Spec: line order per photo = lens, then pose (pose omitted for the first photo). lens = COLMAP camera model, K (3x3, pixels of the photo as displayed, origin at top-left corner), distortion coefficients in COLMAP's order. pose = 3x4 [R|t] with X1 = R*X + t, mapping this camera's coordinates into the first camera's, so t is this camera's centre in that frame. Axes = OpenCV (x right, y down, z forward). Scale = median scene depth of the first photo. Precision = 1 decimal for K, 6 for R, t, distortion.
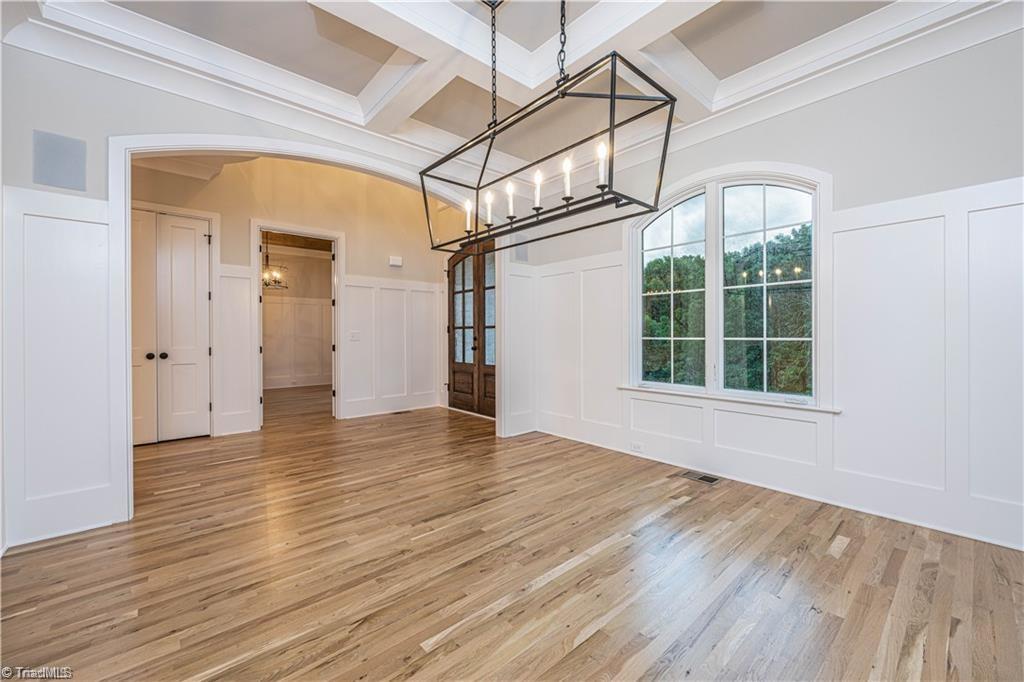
lens RADIAL K [[444.8, 0, 514.1], [0, 444.8, 336.7], [0, 0, 1]] dist [-0.005129, -0.000218]
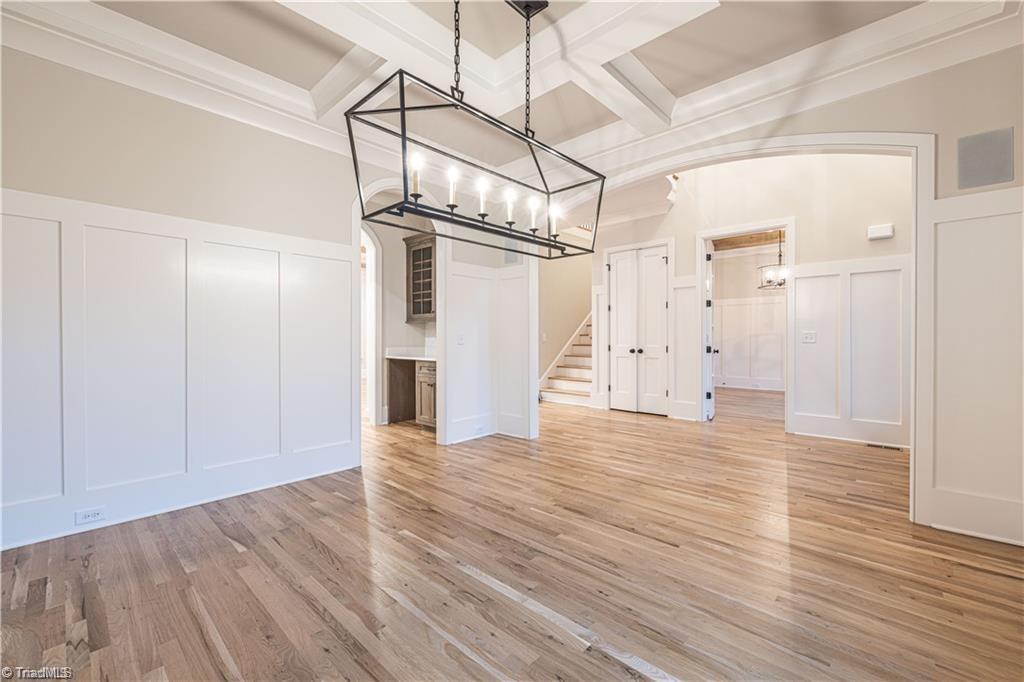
lens RADIAL K [[396.9, 0, 508.4], [0, 396.9, 336.2], [0, 0, 1]] dist [-0.003509, -0.000129]
pose [[0.075824, 0.001955, -0.997119, 0.695070], [-0.000543, 0.999998, 0.001919, -0.025923], [0.997121, 0.000396, 0.075825, 0.668807]]
